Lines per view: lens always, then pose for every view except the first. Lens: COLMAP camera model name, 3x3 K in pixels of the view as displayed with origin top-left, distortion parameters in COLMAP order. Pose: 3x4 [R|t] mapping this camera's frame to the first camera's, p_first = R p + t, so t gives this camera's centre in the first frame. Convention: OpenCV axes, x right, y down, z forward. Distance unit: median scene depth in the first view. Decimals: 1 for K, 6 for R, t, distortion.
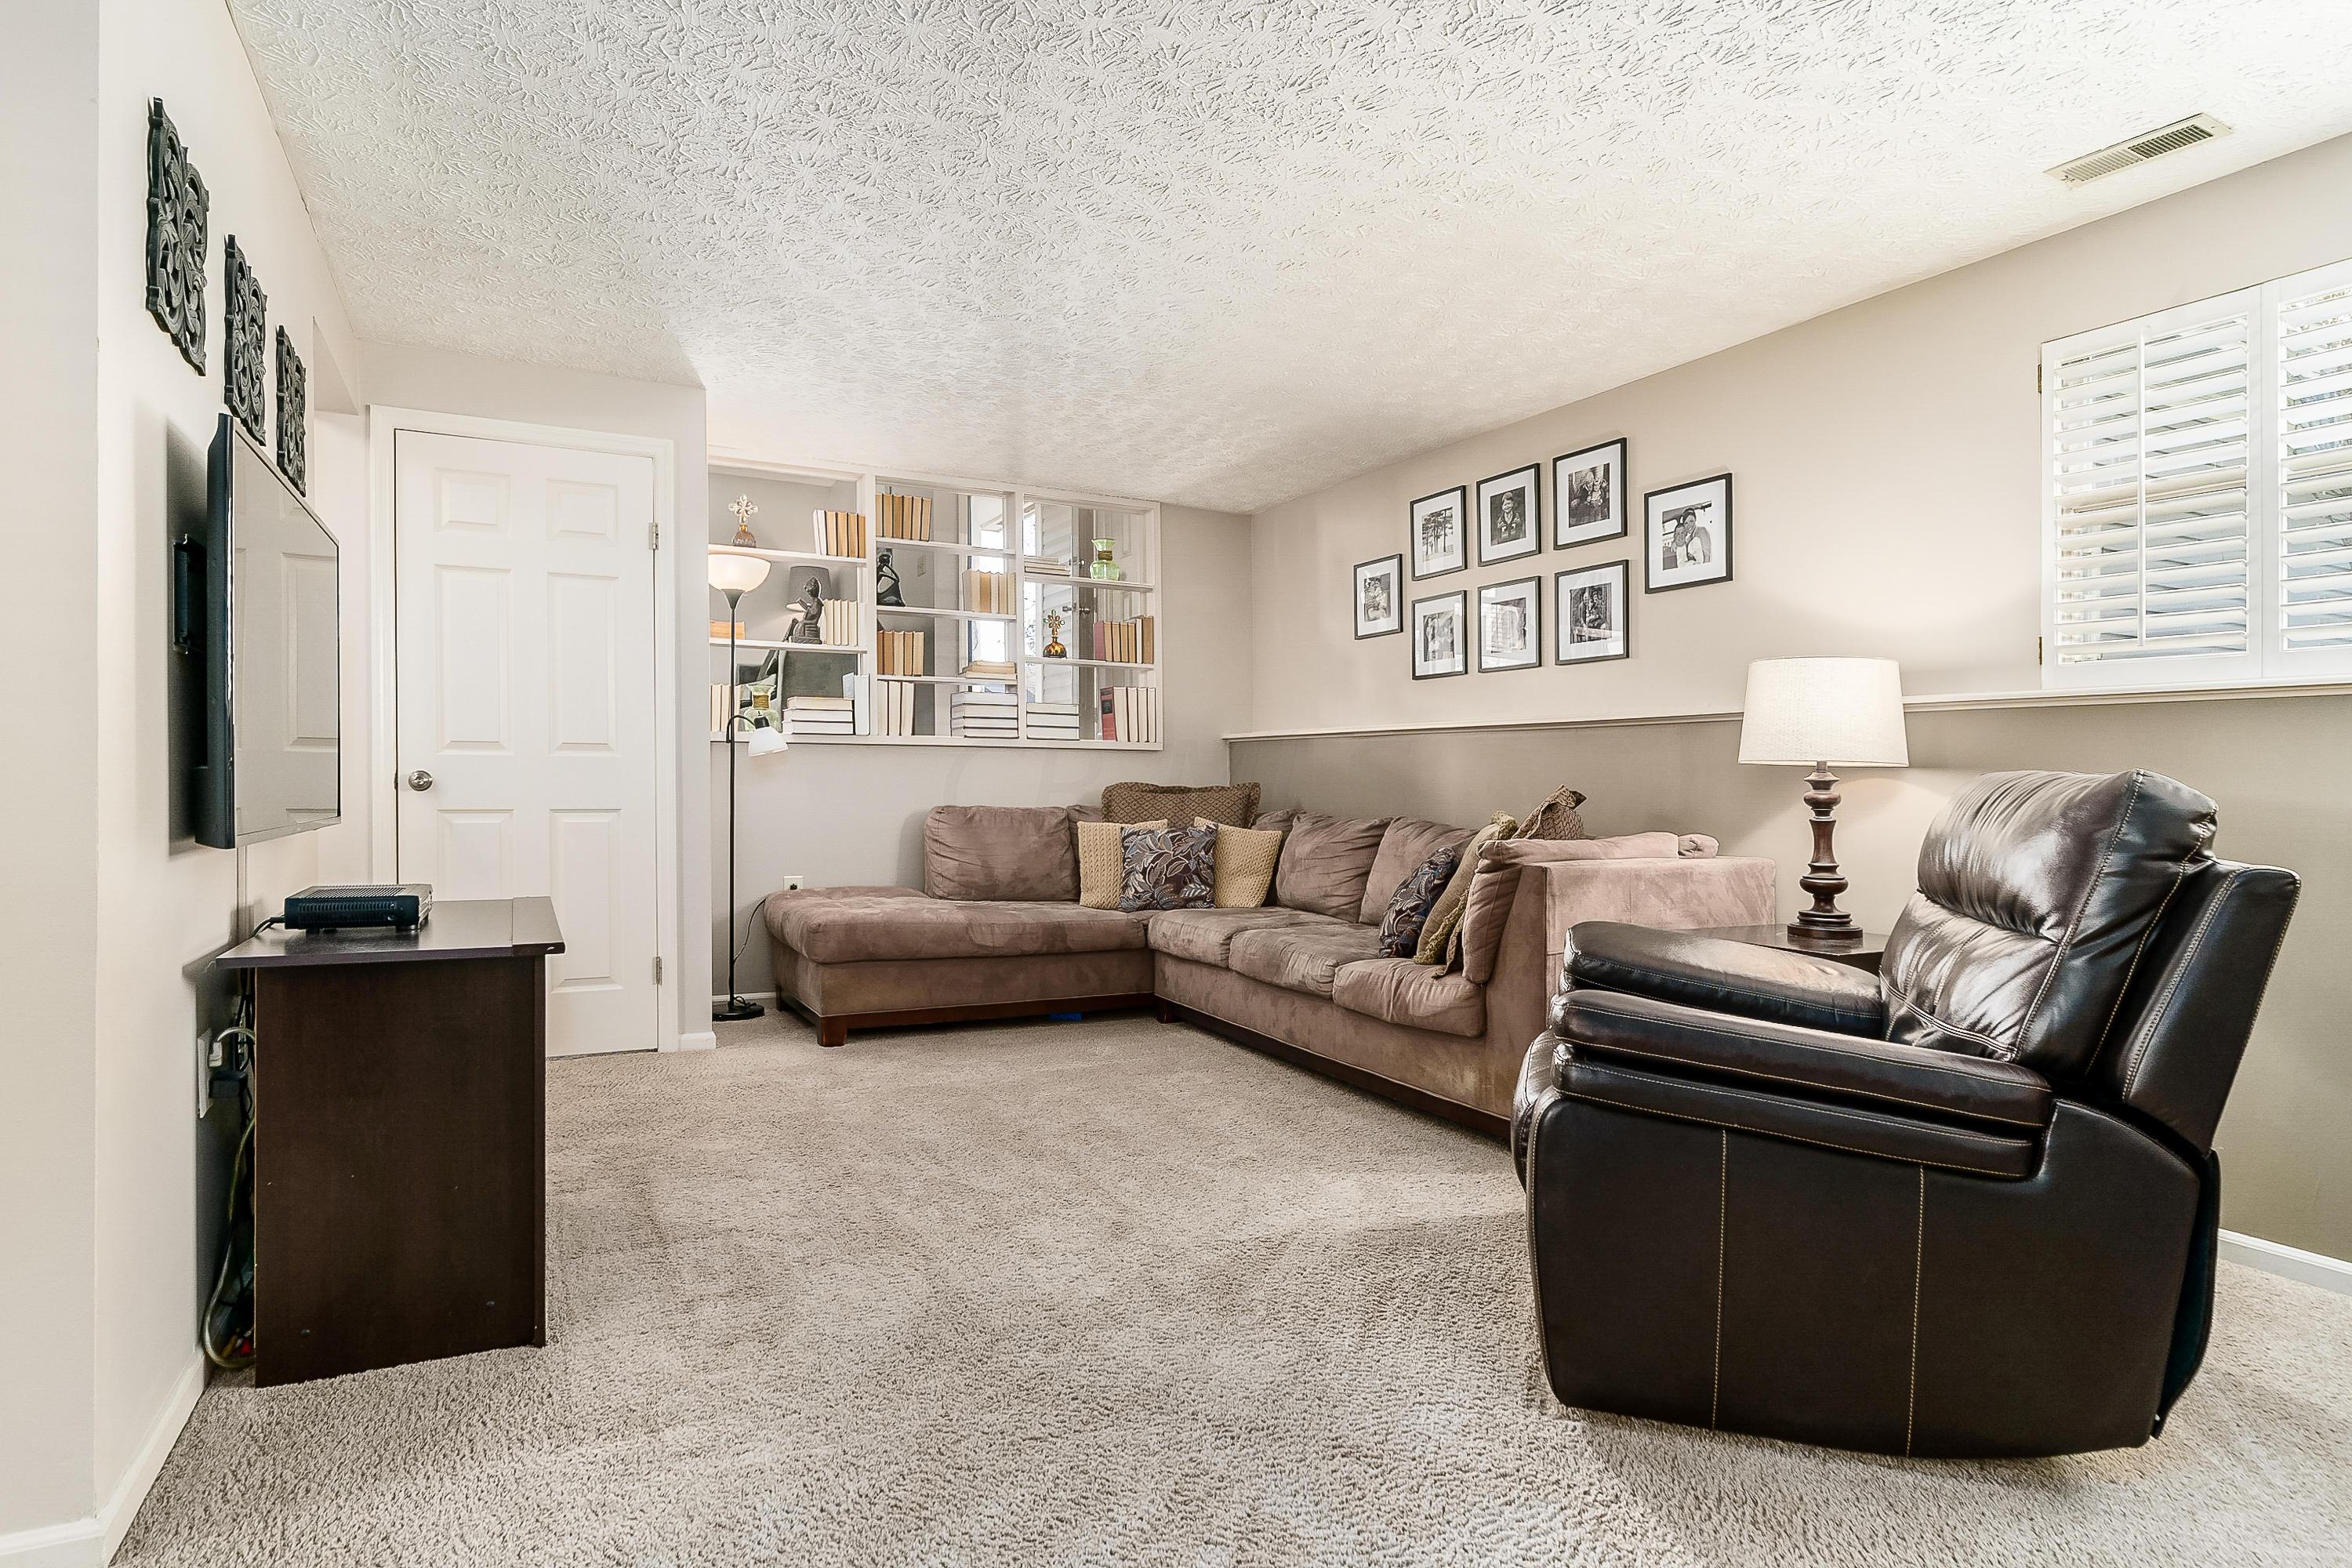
lens RADIAL K [[1263.8, 0, 1170.4], [0, 1263.8, 783.0], [0, 0, 1]] dist [0.001004, 0.000564]
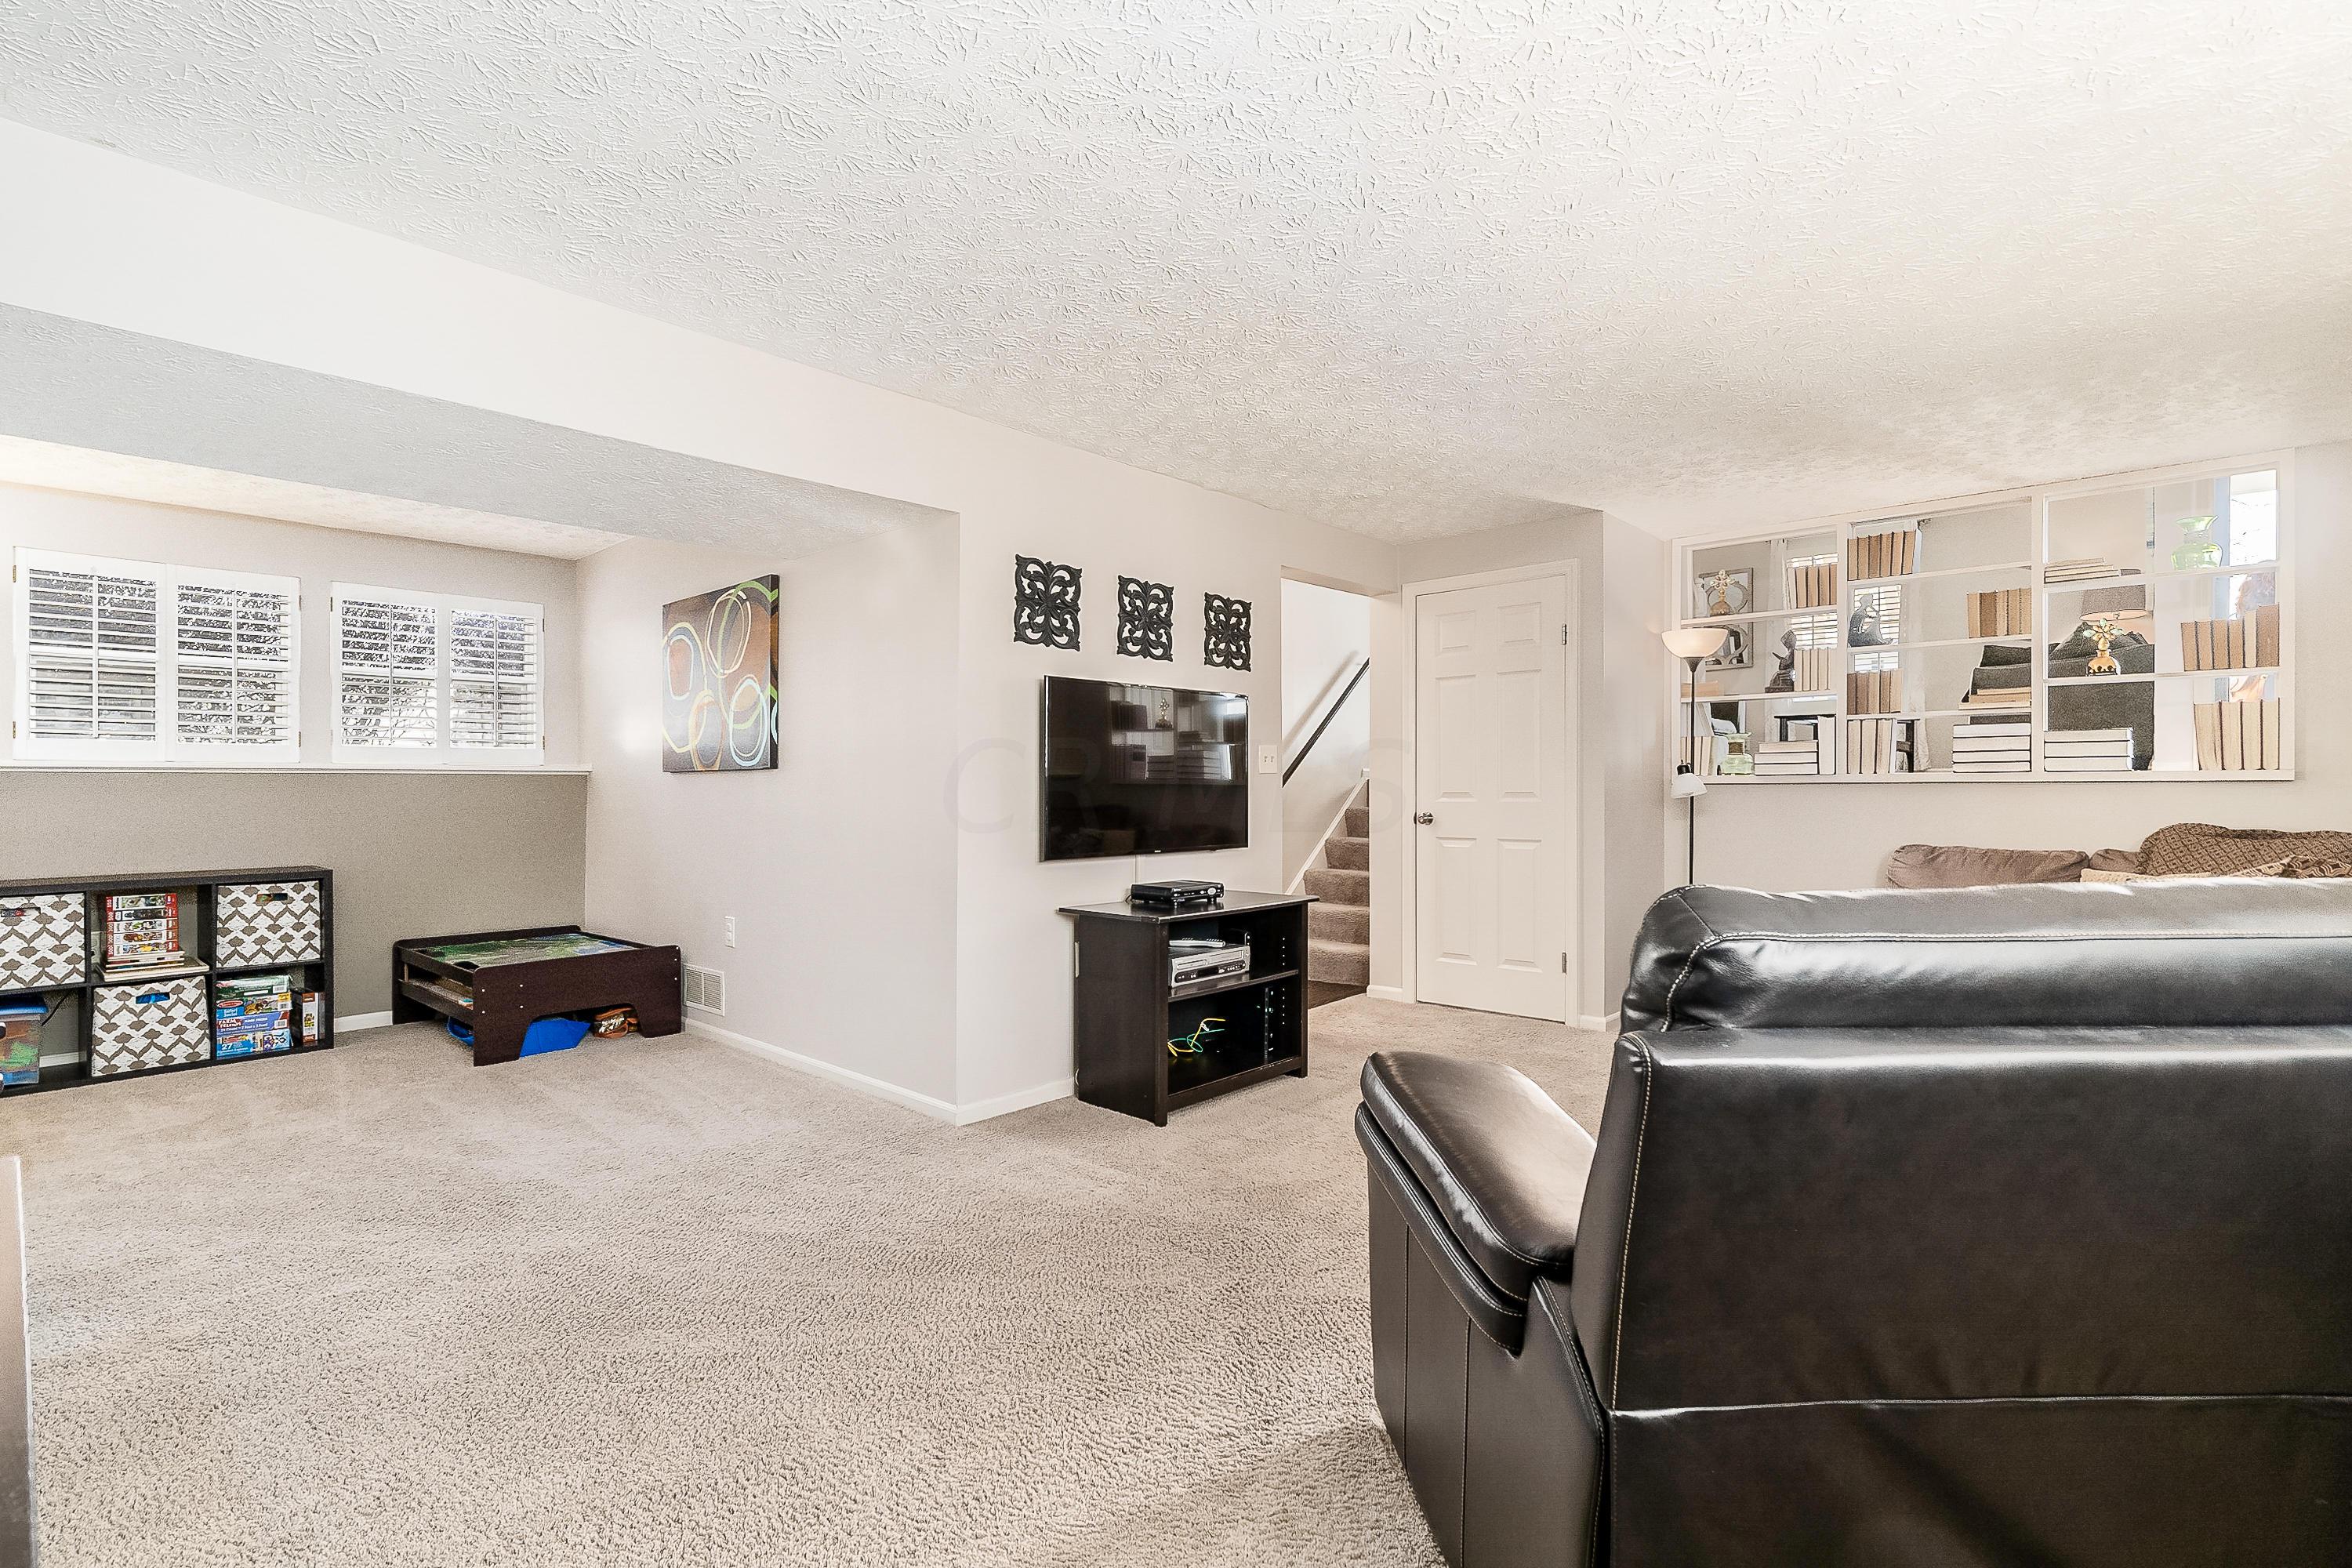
lens RADIAL K [[1117.3, 0, 1174.7], [0, 1117.3, 796.8], [0, 0, 1]] dist [0.000420, -0.000037]
pose [[0.352497, 0.000843, -0.935813, 0.477916], [0.006293, 0.999975, 0.003271, -0.028216], [0.935792, -0.007042, 0.352483, 0.181524]]
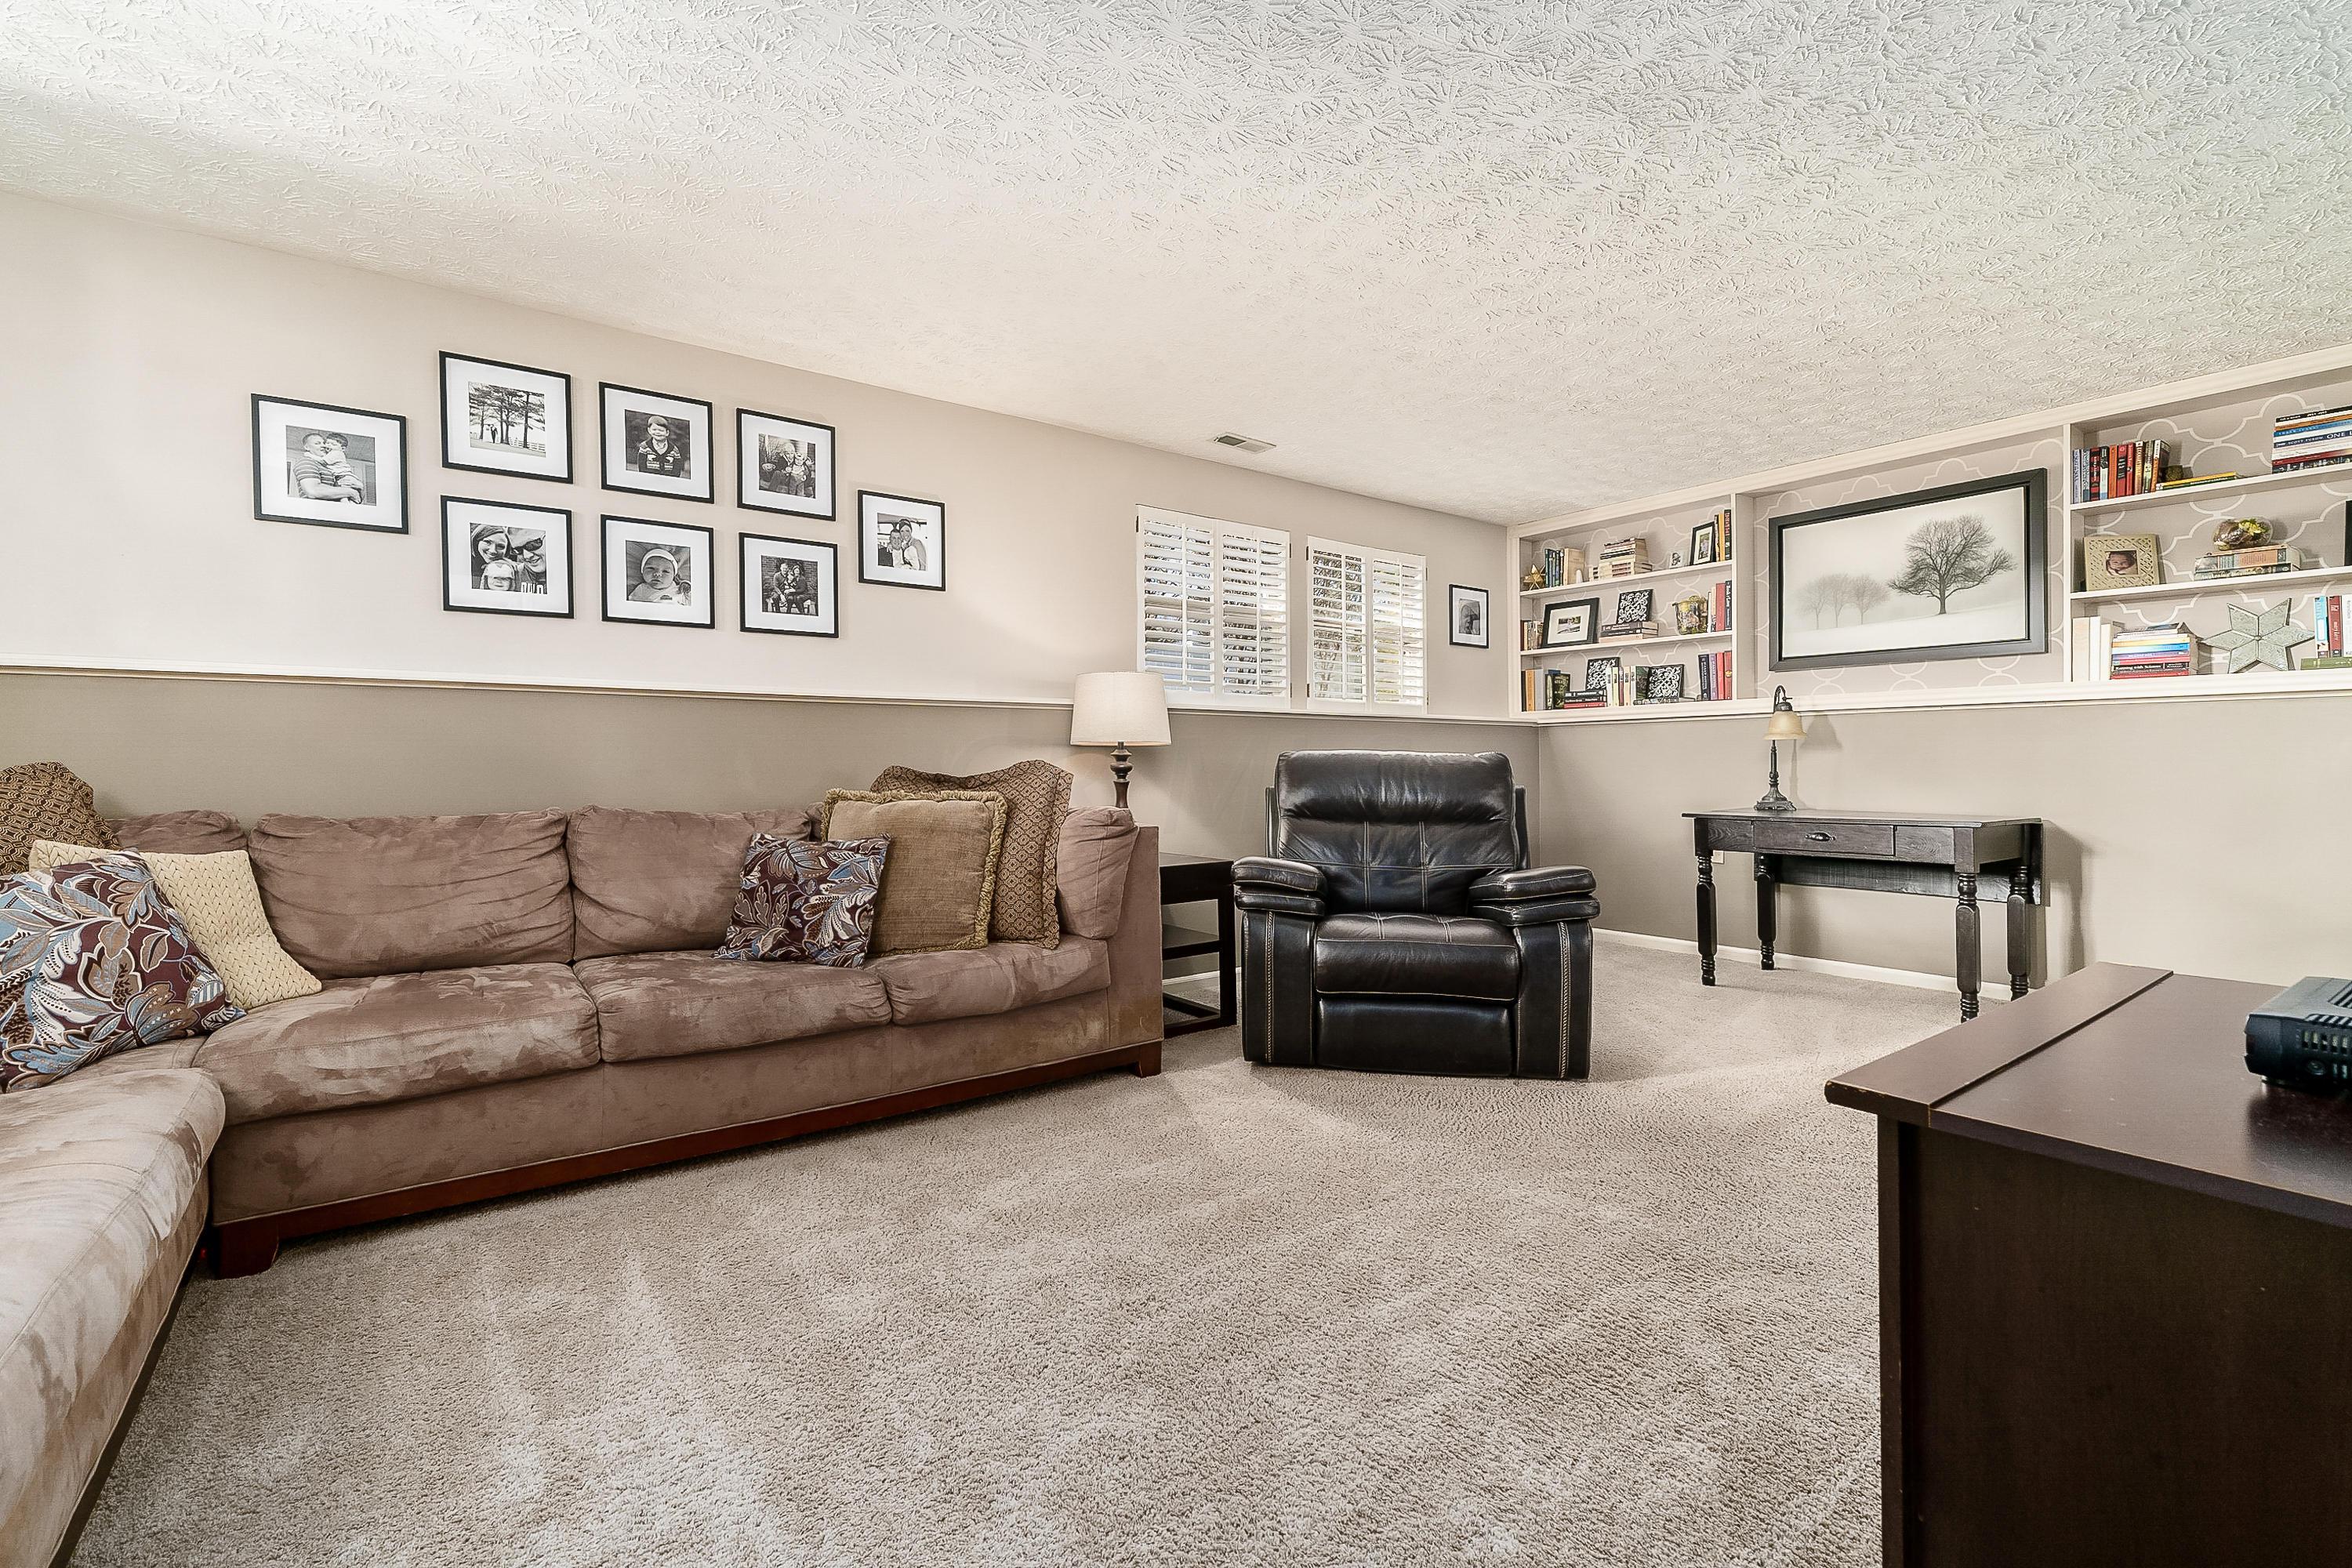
lens RADIAL K [[1043.2, 0, 1165.2], [0, 1043.2, 740.0], [0, 0, 1]] dist [-0.002191, 0.000369]
pose [[-0.160886, 0.008104, 0.986940, -0.525433], [0.000173, 0.999967, -0.008182, -0.007144], [-0.986973, -0.001146, -0.160882, 0.852168]]
